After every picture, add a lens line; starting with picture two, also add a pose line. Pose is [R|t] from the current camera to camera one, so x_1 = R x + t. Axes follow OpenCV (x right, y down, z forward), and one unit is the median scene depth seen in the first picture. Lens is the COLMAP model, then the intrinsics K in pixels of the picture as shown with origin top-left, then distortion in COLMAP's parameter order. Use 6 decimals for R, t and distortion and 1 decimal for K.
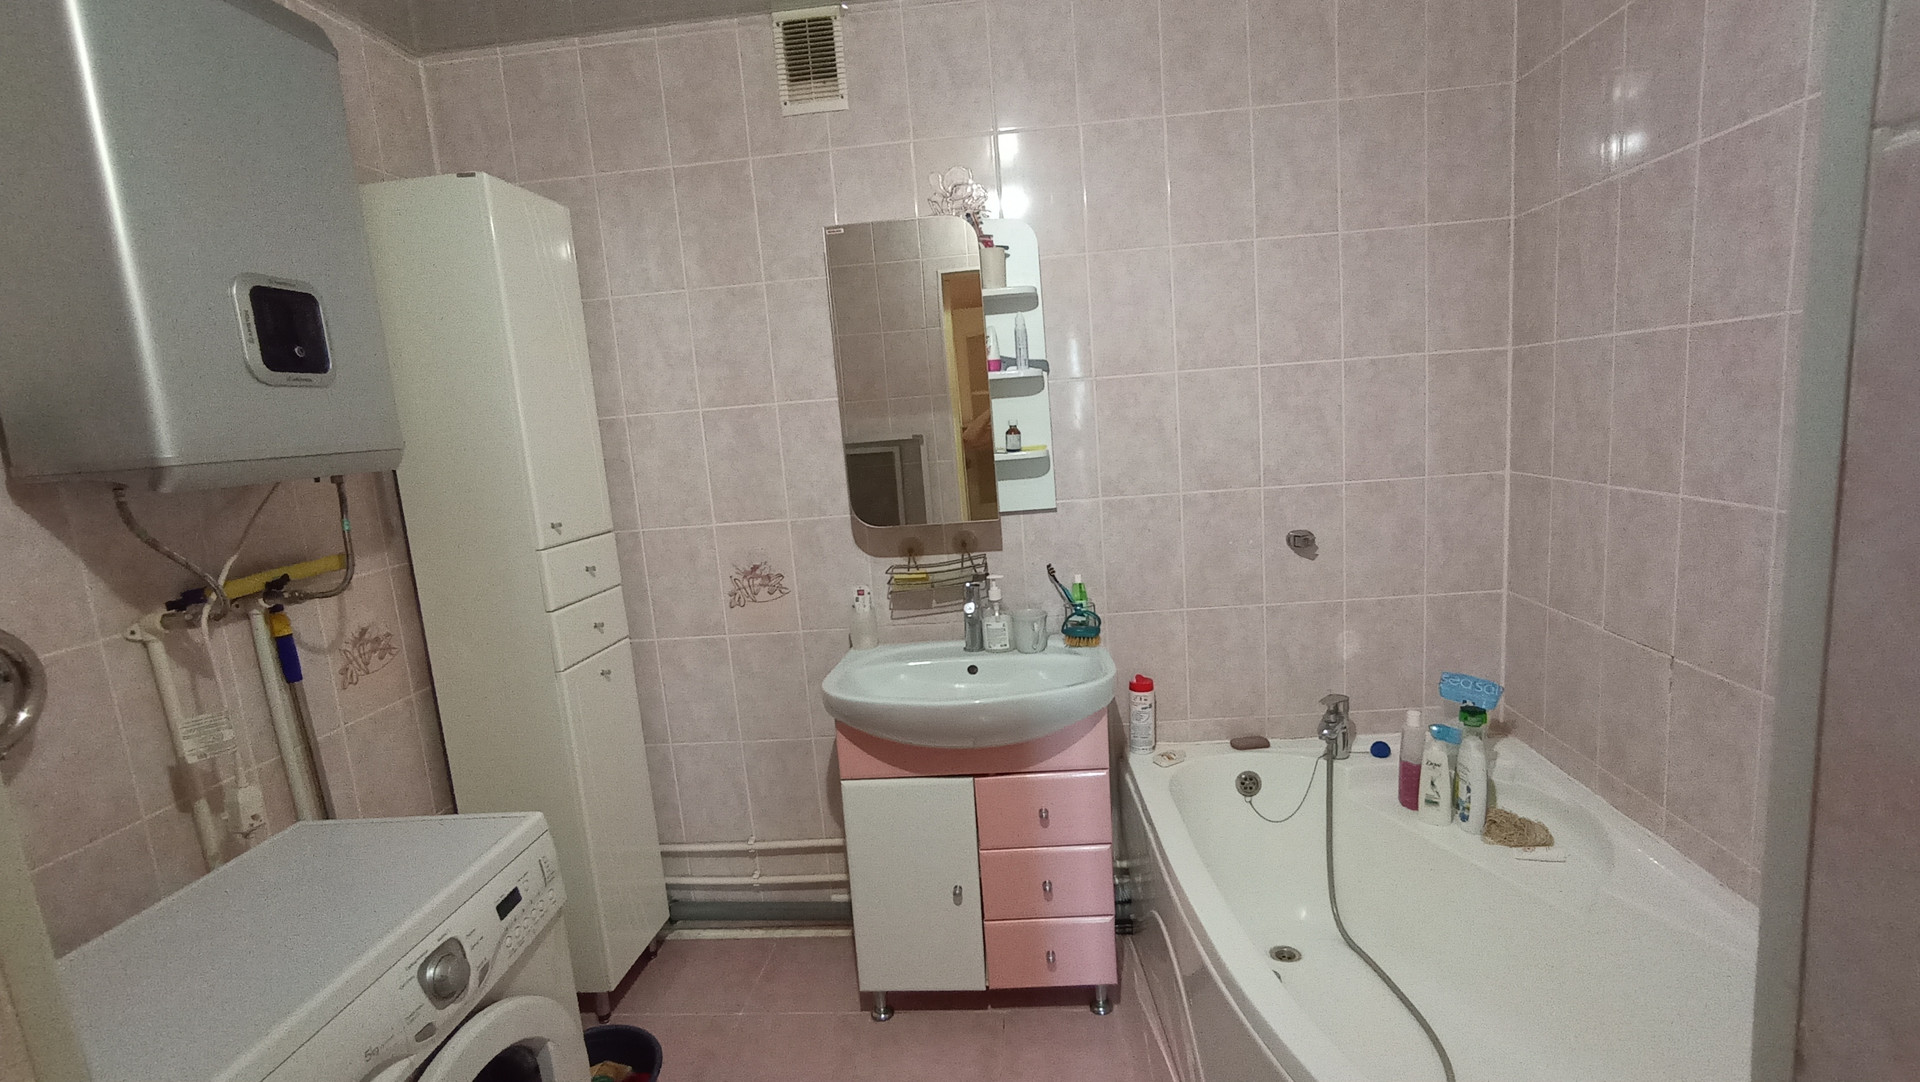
lens RADIAL K [[897.1, 0, 964.5], [0, 897.1, 559.8], [0, 0, 1]] dist [-0.031159, 0.018409]
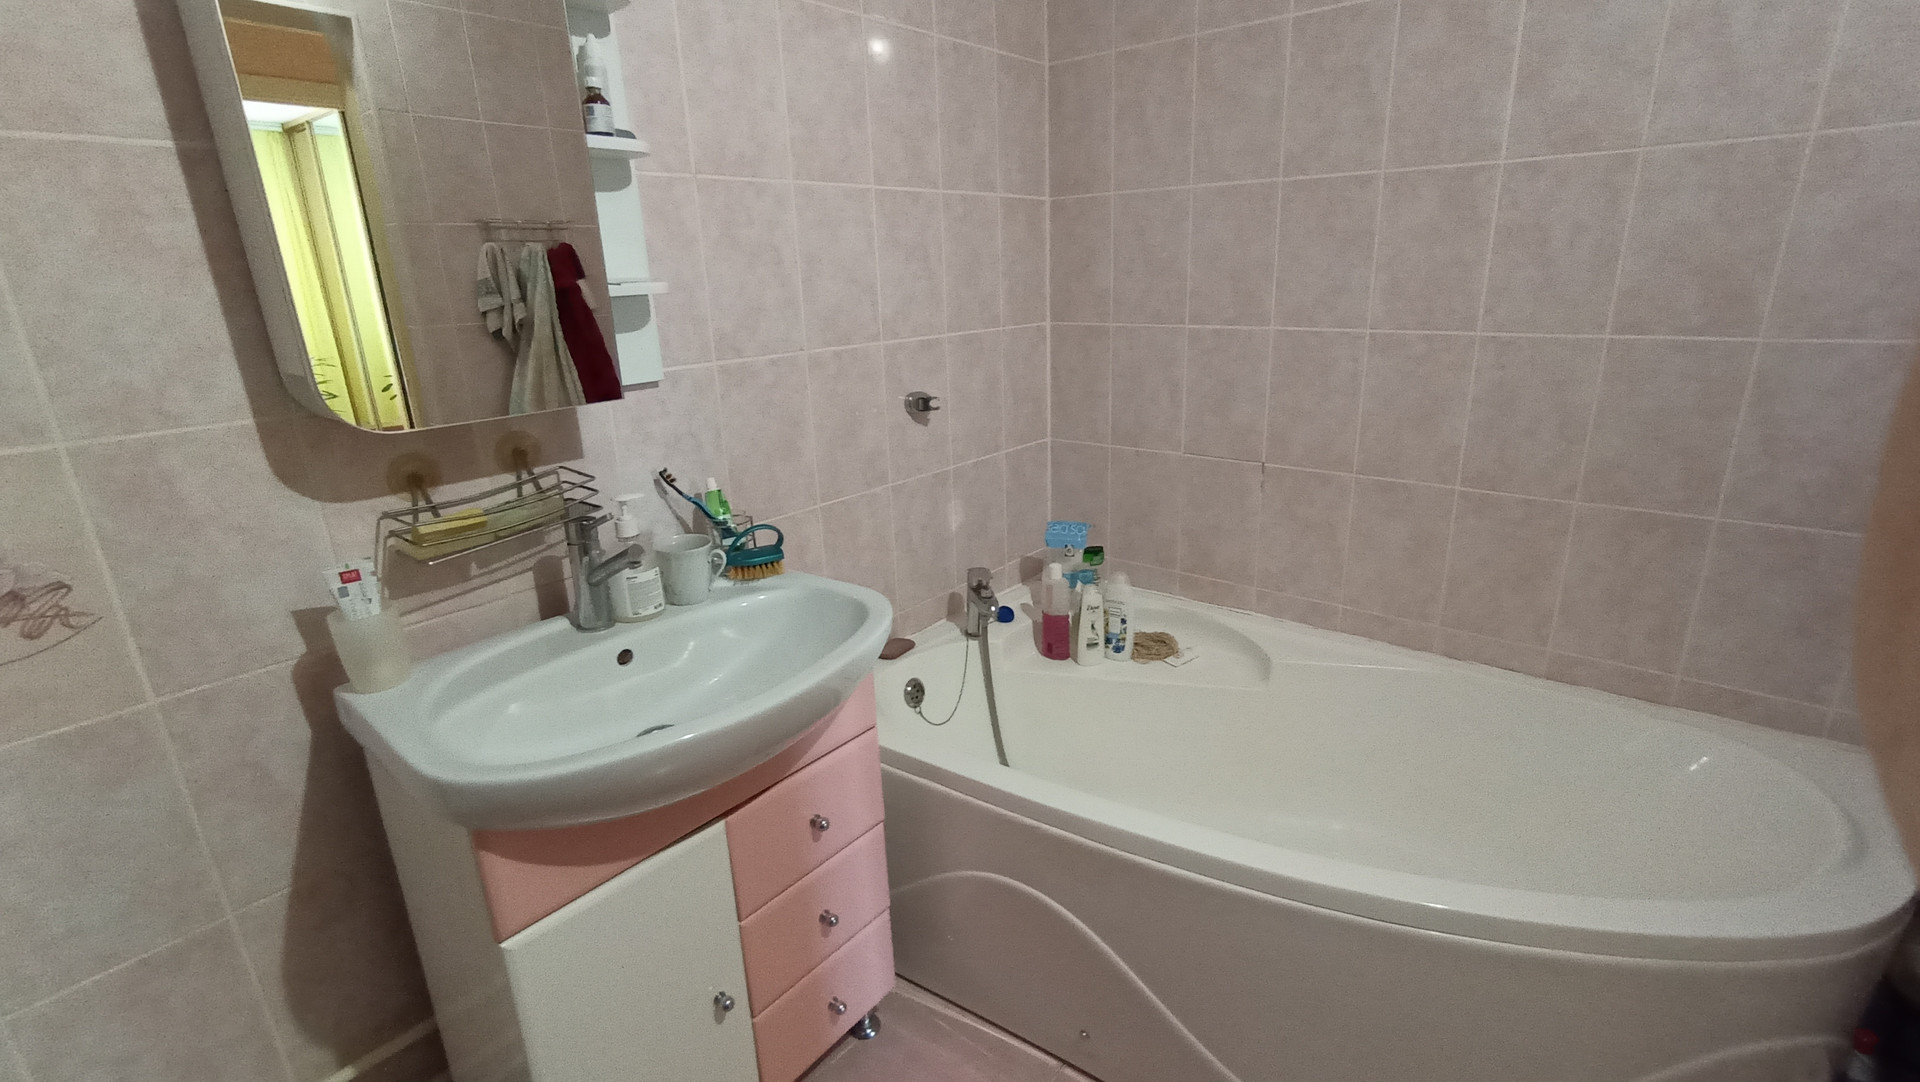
lens RADIAL K [[897.1, 0, 964.5], [0, 897.1, 559.8], [0, 0, 1]] dist [-0.031159, 0.018409]
pose [[0.545918, -0.202509, 0.812997, -0.340716], [0.127624, 0.979126, 0.158193, -0.005756], [-0.828062, 0.017398, 0.560367, 0.486394]]
